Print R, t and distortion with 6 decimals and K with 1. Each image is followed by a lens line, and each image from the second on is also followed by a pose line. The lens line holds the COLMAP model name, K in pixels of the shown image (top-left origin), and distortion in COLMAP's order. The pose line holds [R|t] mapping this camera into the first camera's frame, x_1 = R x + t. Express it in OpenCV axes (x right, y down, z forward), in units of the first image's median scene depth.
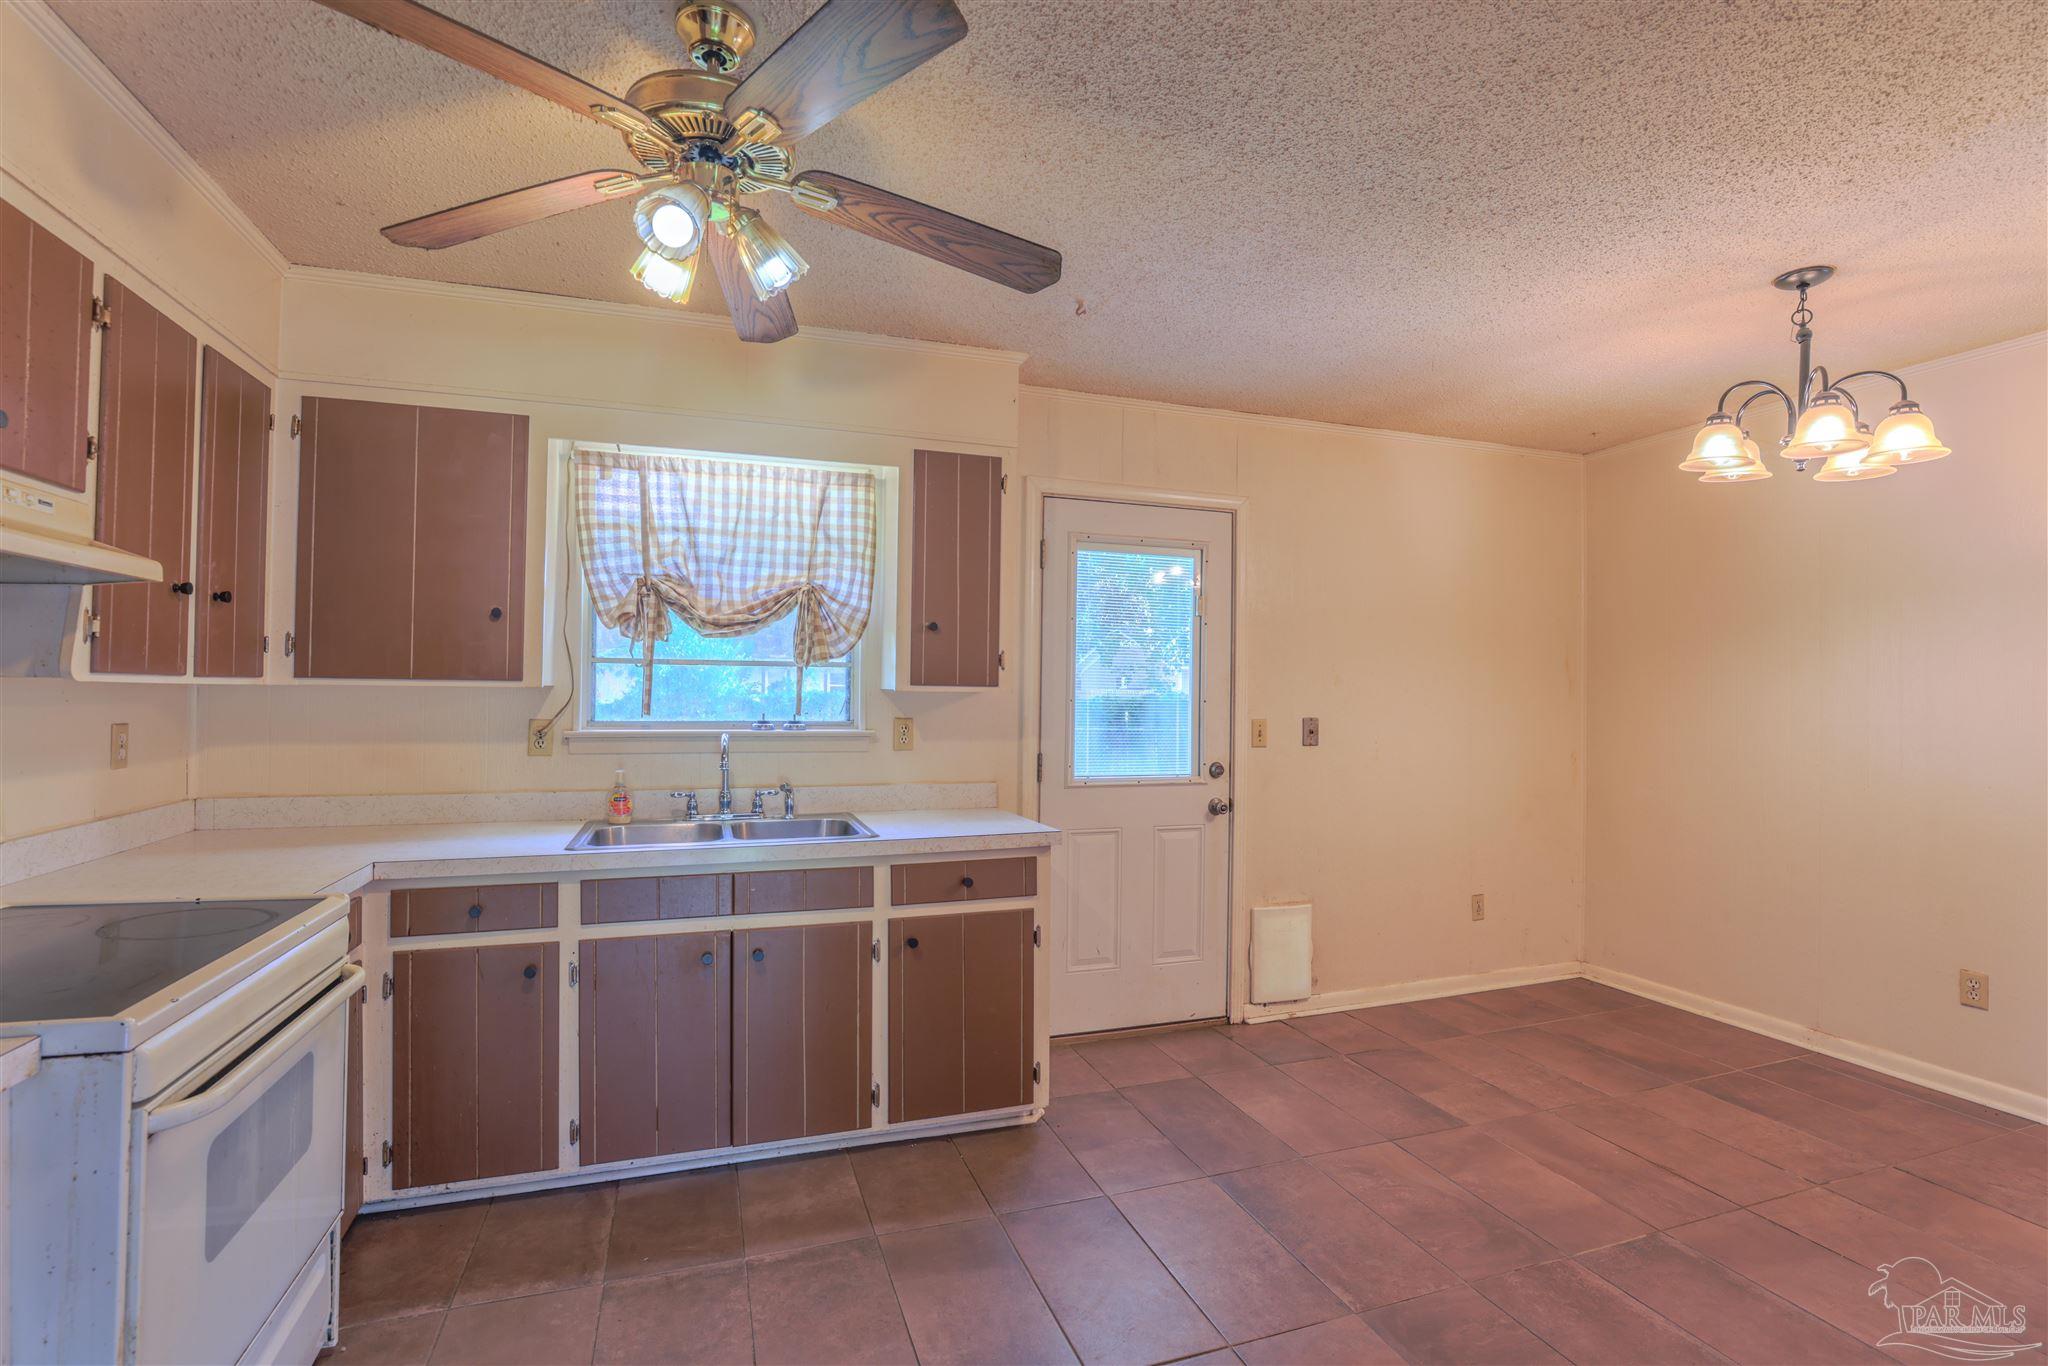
lens RADIAL K [[941.0, 0, 1023.4], [0, 941.0, 680.8], [0, 0, 1]] dist [-0.024360, 0.008410]
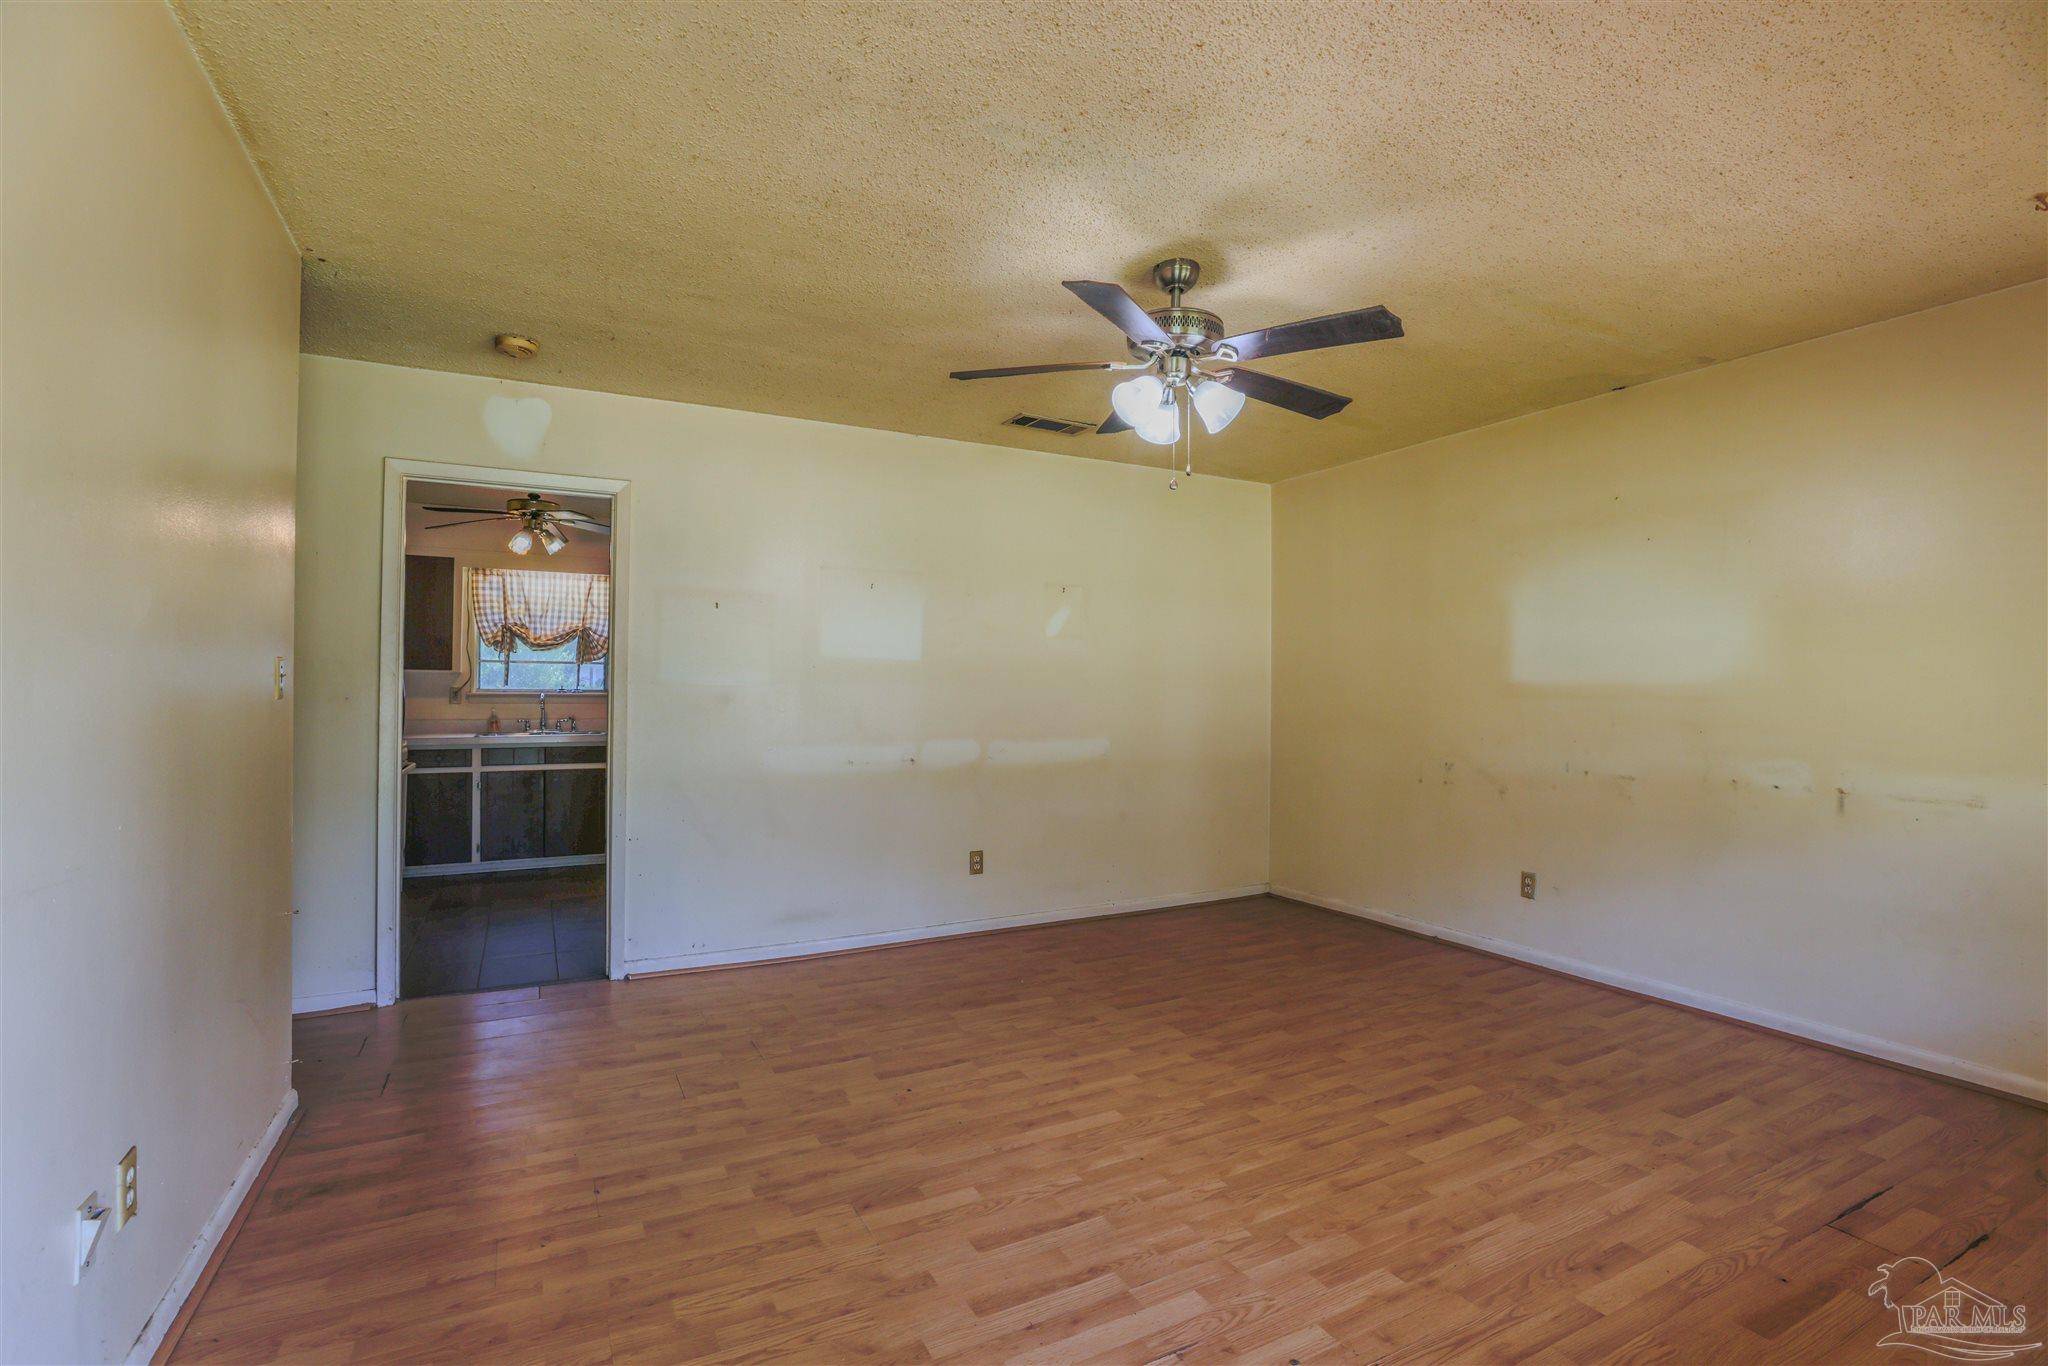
lens RADIAL K [[941.0, 0, 1021.2], [0, 941.0, 685.1], [0, 0, 1]] dist [-0.024360, 0.008410]
pose [[0.988846, 0.000689, 0.148942, 0.489365], [-0.002135, 0.999952, 0.009548, 0.011964], [-0.148929, -0.009759, 0.988800, -1.409984]]
